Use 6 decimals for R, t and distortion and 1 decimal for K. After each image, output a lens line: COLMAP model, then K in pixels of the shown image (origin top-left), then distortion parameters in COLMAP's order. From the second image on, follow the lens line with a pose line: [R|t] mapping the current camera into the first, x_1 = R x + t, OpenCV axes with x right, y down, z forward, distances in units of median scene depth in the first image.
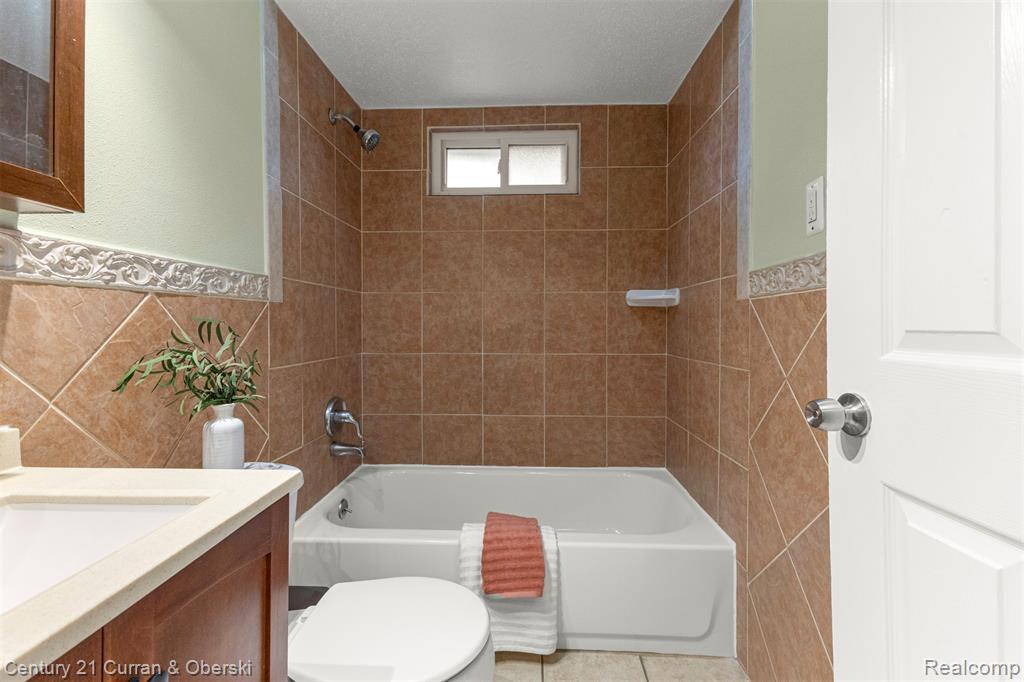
lens RADIAL K [[453.5, 0, 511.7], [0, 453.5, 323.6], [0, 0, 1]] dist [0.015438, -0.000136]
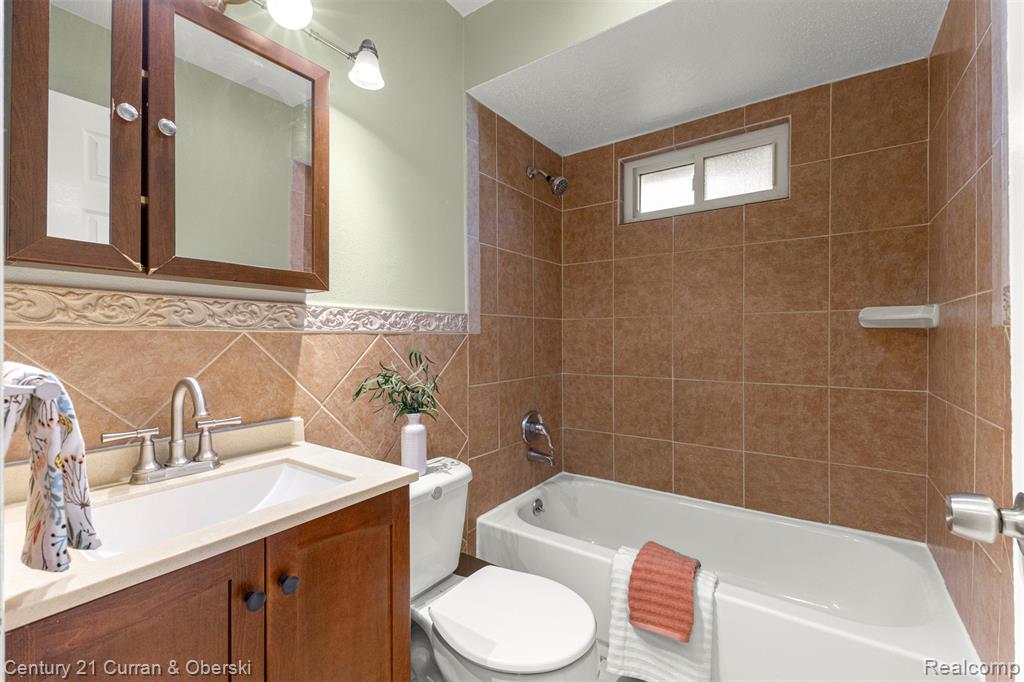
lens RADIAL K [[439.9, 0, 508.9], [0, 439.9, 335.4], [0, 0, 1]] dist [0.009884, -0.000404]
pose [[0.837234, -0.006606, -0.546805, 0.163551], [0.005406, 0.999978, -0.003805, -0.025977], [0.546818, 0.000230, 0.837252, 0.013361]]
